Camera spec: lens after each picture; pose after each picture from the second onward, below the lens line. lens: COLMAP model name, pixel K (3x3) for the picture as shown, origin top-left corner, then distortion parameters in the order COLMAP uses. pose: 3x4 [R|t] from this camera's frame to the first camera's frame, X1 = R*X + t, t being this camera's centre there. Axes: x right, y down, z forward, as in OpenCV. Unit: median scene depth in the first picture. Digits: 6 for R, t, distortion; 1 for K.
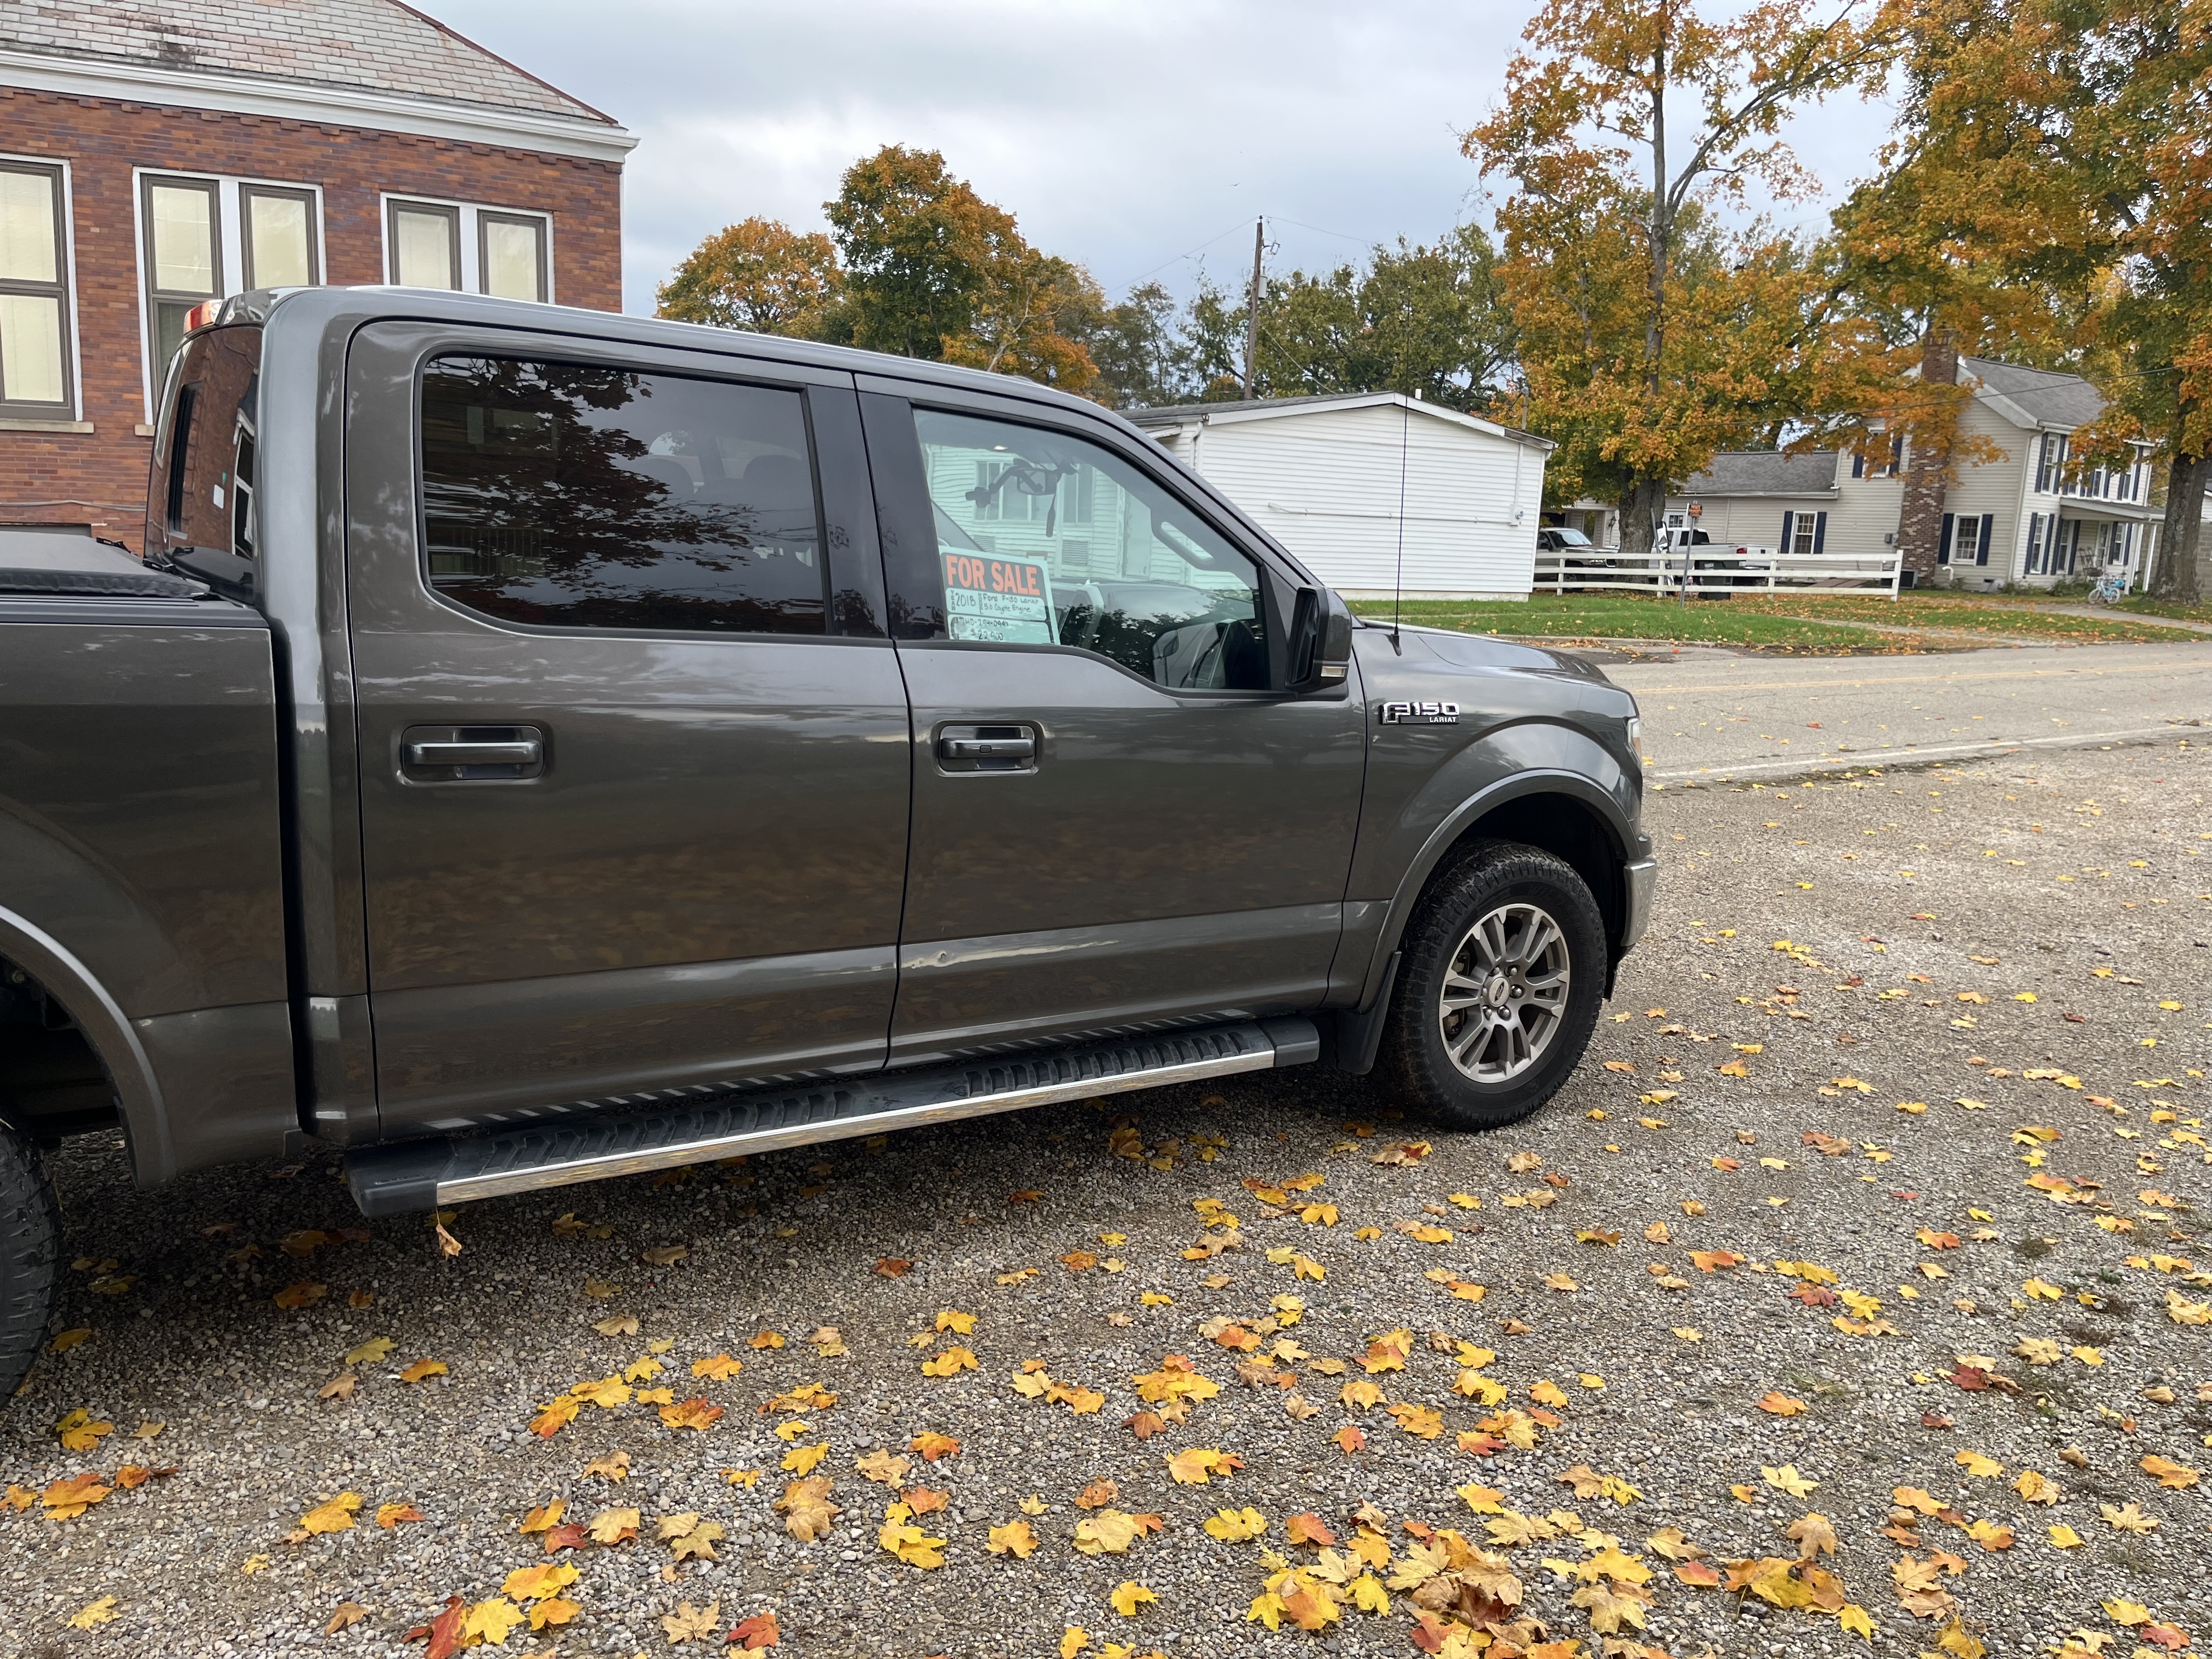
lens RADIAL K [[1648.2, 0, 1106.0], [0, 1648.2, 829.5], [0, 0, 1]] dist [0.066317, -0.099694]
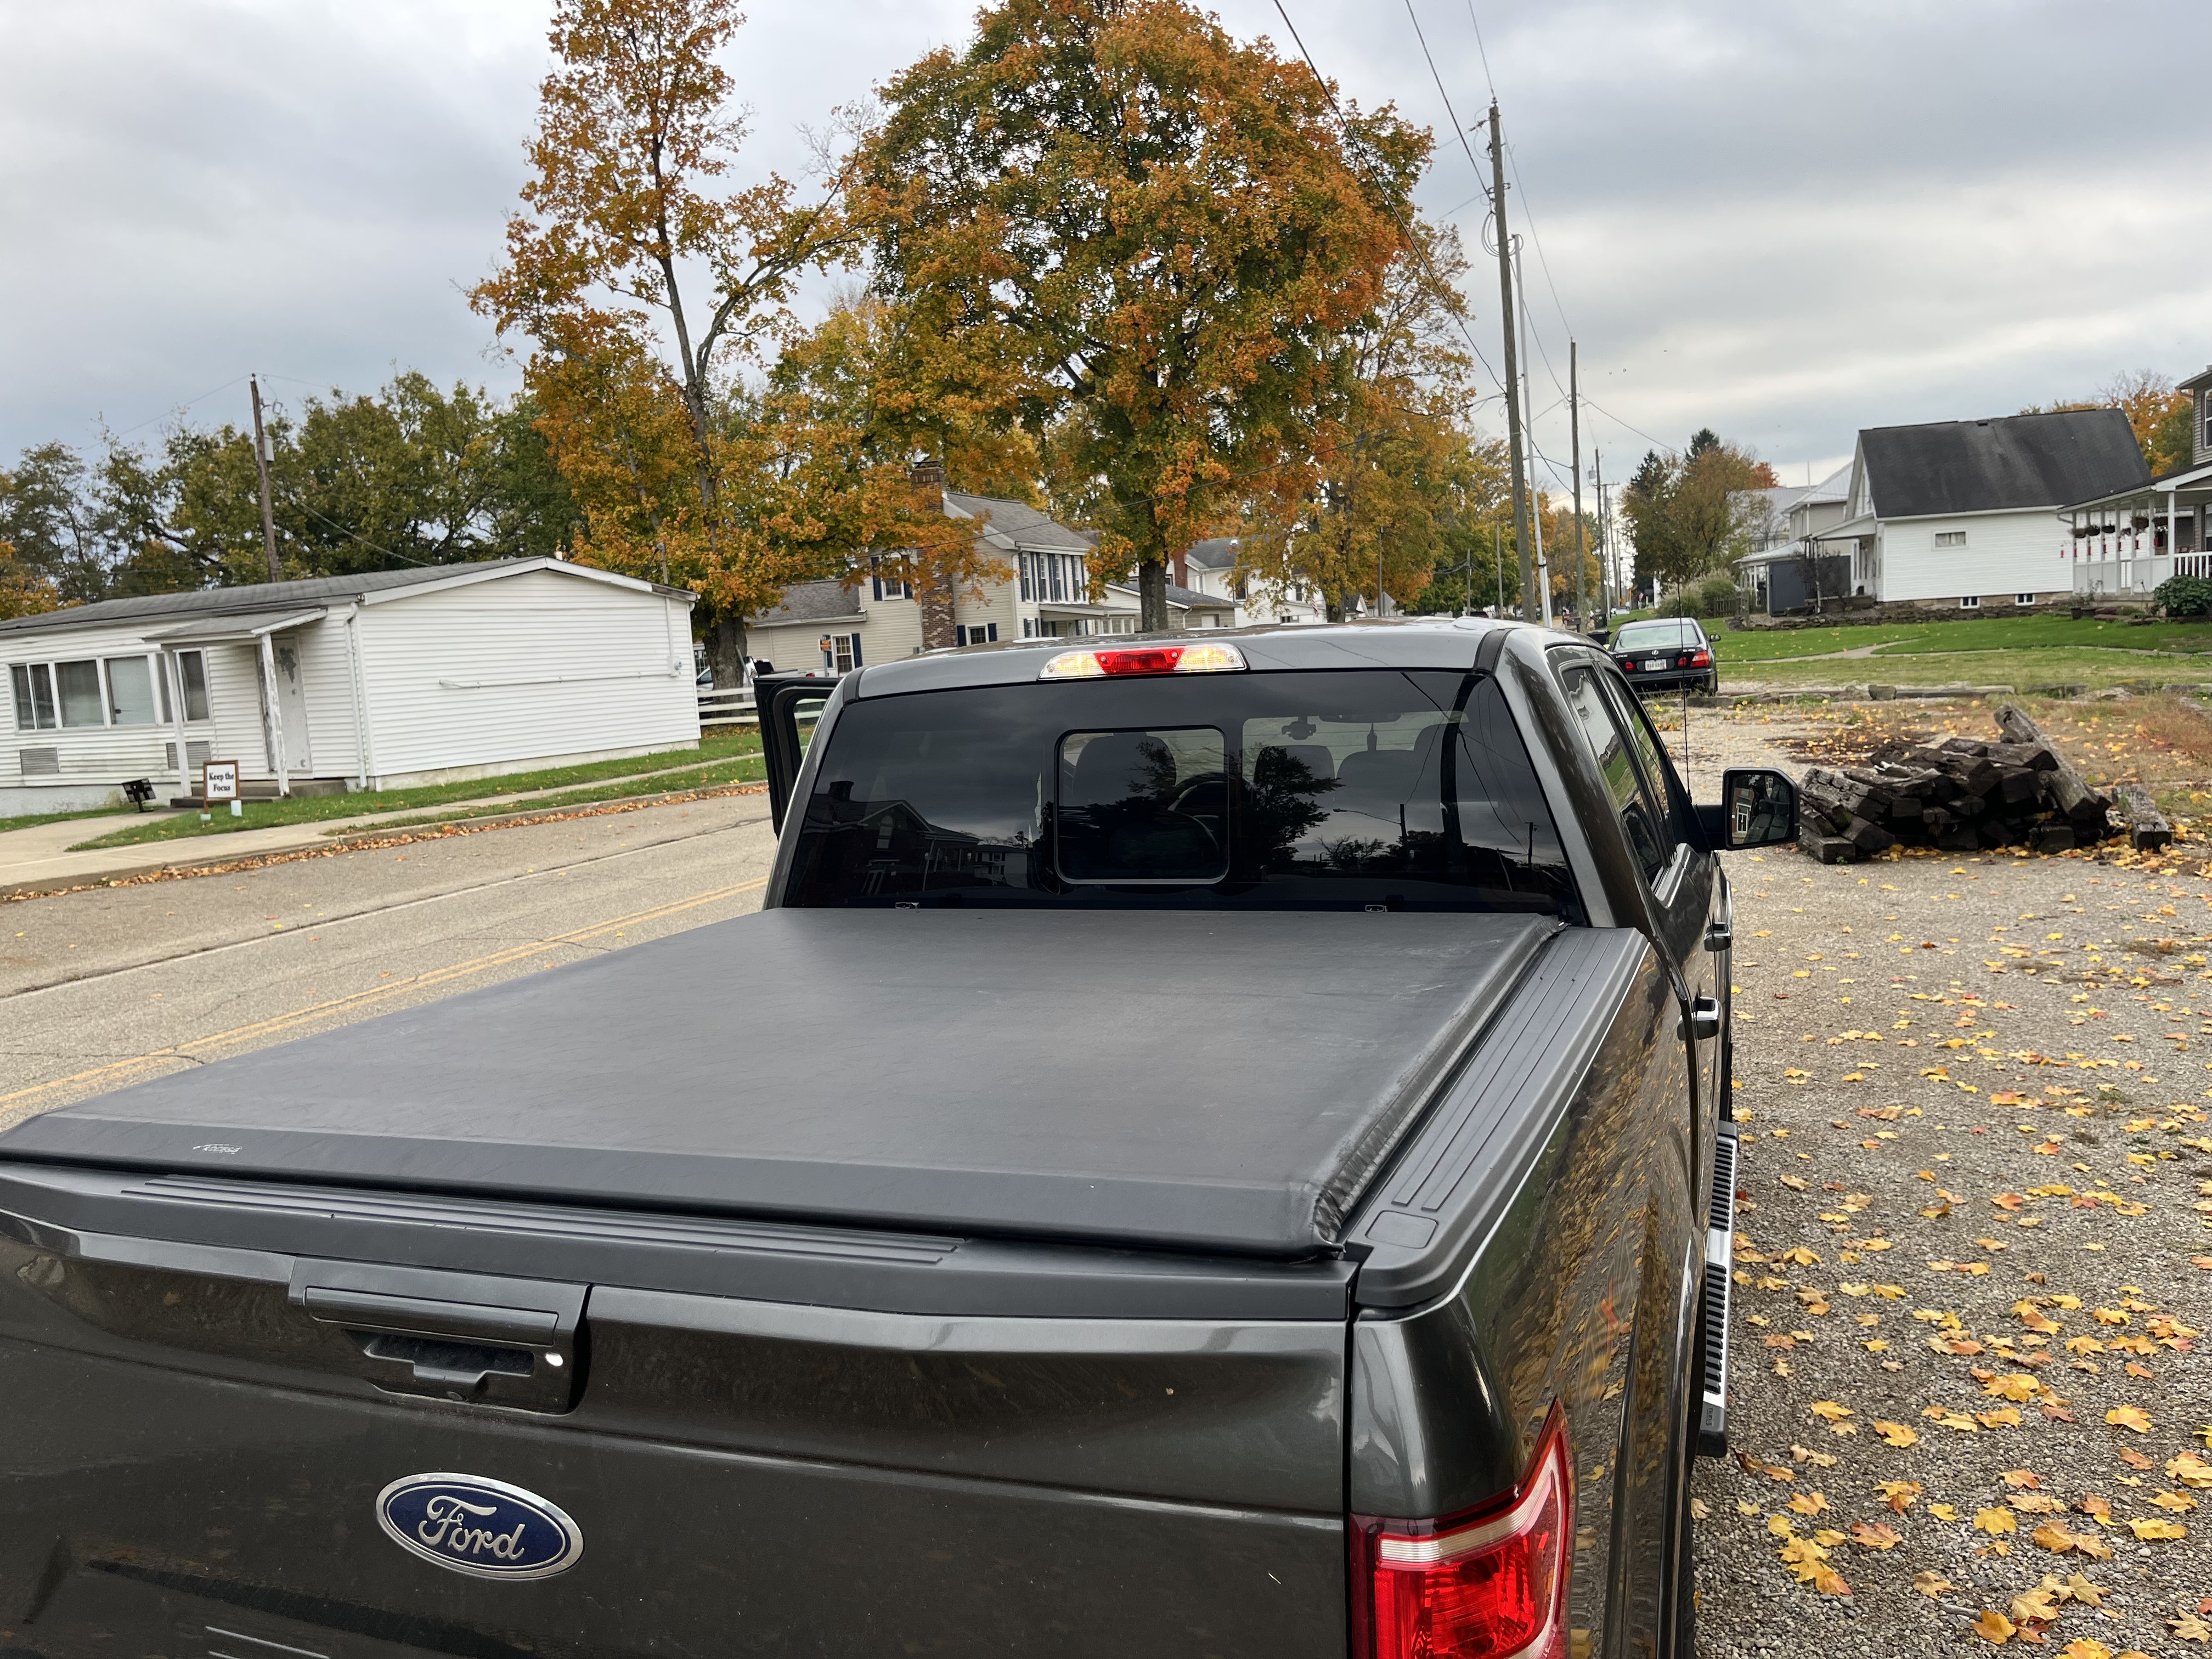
lens RADIAL K [[1648.2, 0, 1106.0], [0, 1648.2, 829.5], [0, 0, 1]] dist [0.066317, -0.099694]
pose [[0.828797, -0.156624, 0.537182, -1.151628], [0.199406, 0.979669, -0.022019, -0.197929], [-0.522812, 0.125367, 0.843179, 0.220319]]
